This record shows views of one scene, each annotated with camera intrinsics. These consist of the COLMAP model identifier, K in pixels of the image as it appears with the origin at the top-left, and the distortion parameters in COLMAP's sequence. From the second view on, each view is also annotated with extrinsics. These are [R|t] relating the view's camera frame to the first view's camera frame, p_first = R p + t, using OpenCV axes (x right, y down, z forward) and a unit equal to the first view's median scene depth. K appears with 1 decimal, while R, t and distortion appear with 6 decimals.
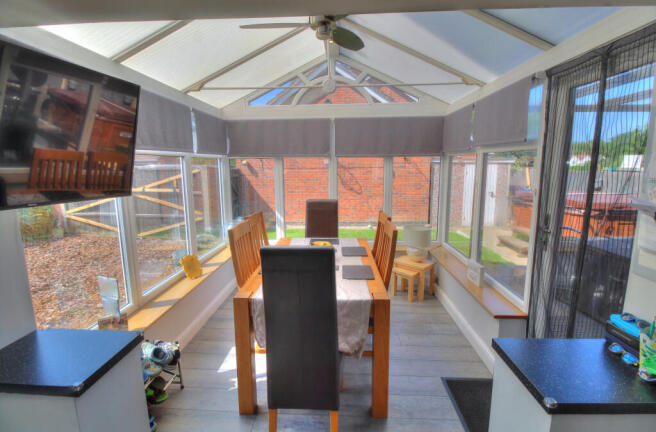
lens RADIAL K [[311.8, 0, 323.4], [0, 311.8, 214.5], [0, 0, 1]] dist [-0.008704, -0.002824]
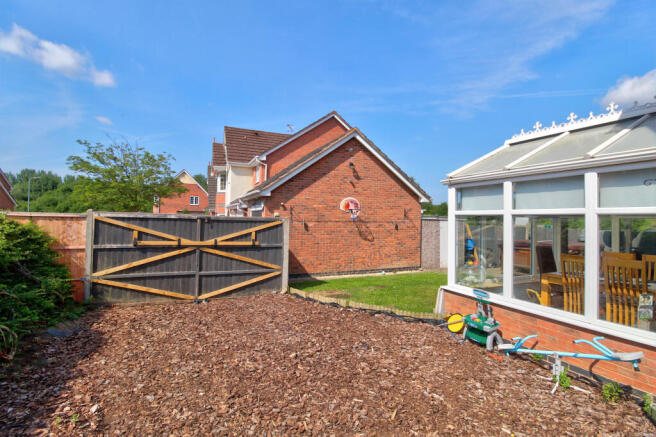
lens RADIAL K [[311.8, 0, 328.7], [0, 311.8, 217.9], [0, 0, 1]] dist [-0.008704, -0.002824]
pose [[0.875899, 0.026678, 0.481757, -1.351048], [0.048259, 0.988619, -0.142488, -0.017217], [-0.480075, 0.148054, 0.864643, 0.173021]]
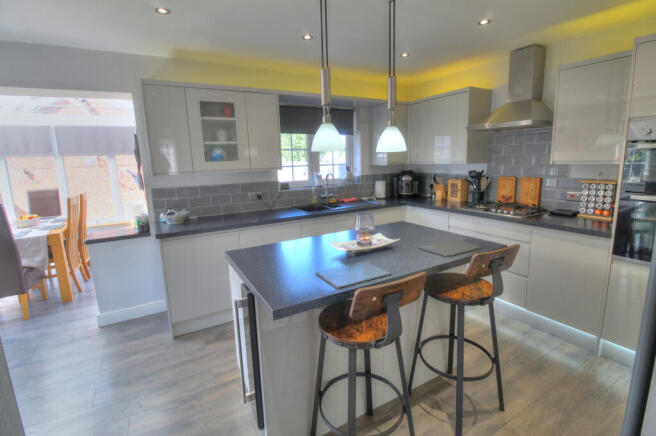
lens RADIAL K [[311.8, 0, 329.5], [0, 311.8, 205.7], [0, 0, 1]] dist [-0.008704, -0.002824]
pose [[0.843420, -0.096719, 0.528477, 0.288655], [0.106836, 0.994211, 0.011451, 0.124761], [-0.526525, 0.046803, 0.848870, -0.662045]]
